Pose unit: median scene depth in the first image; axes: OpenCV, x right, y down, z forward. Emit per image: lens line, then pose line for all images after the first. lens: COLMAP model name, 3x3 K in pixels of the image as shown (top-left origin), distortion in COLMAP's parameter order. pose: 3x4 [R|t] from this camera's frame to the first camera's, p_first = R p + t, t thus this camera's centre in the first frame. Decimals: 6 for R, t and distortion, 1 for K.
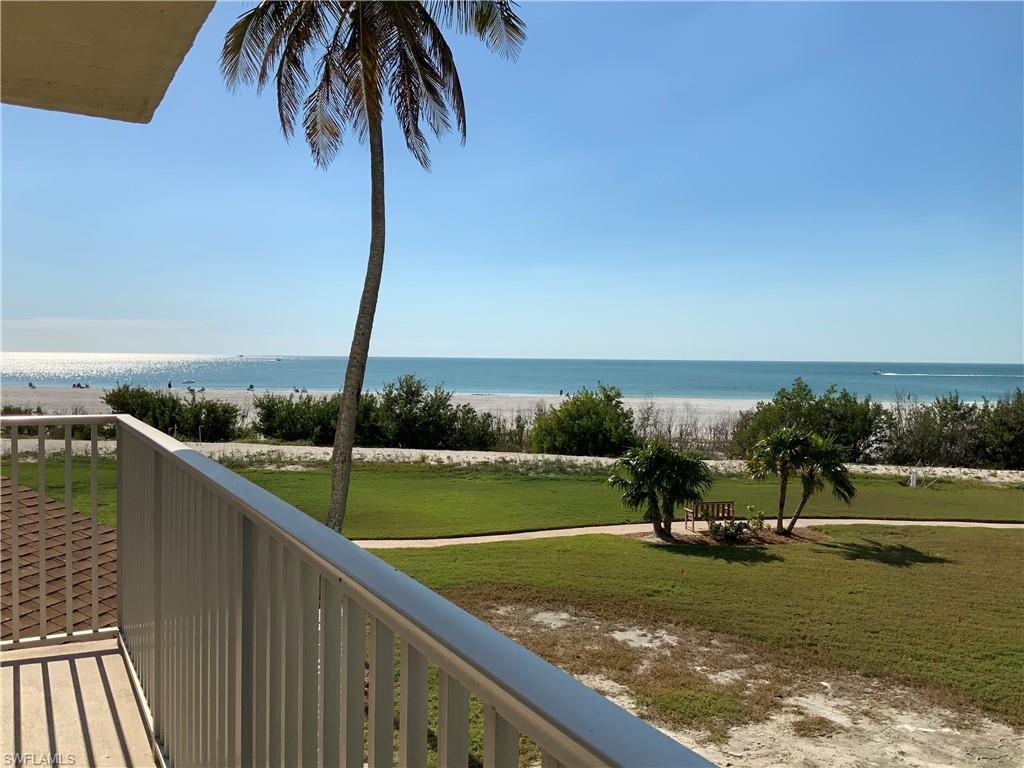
lens RADIAL K [[907.4, 0, 512.0], [0, 907.4, 384.0], [0, 0, 1]] dist [0.011774, -0.000930]
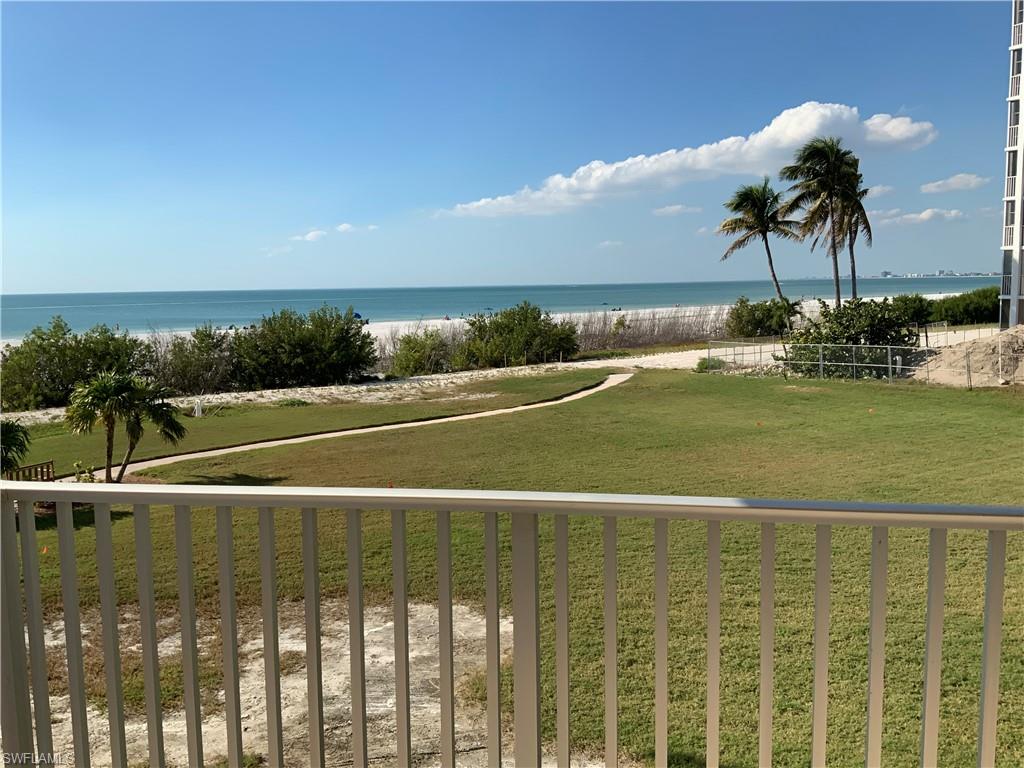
lens RADIAL K [[907.4, 0, 512.0], [0, 907.4, 384.0], [0, 0, 1]] dist [0.011774, -0.000930]
pose [[0.640850, -0.109200, 0.759860, -0.136654], [0.050664, 0.993689, 0.100076, -0.010341], [-0.765992, -0.025636, 0.642338, 0.096521]]
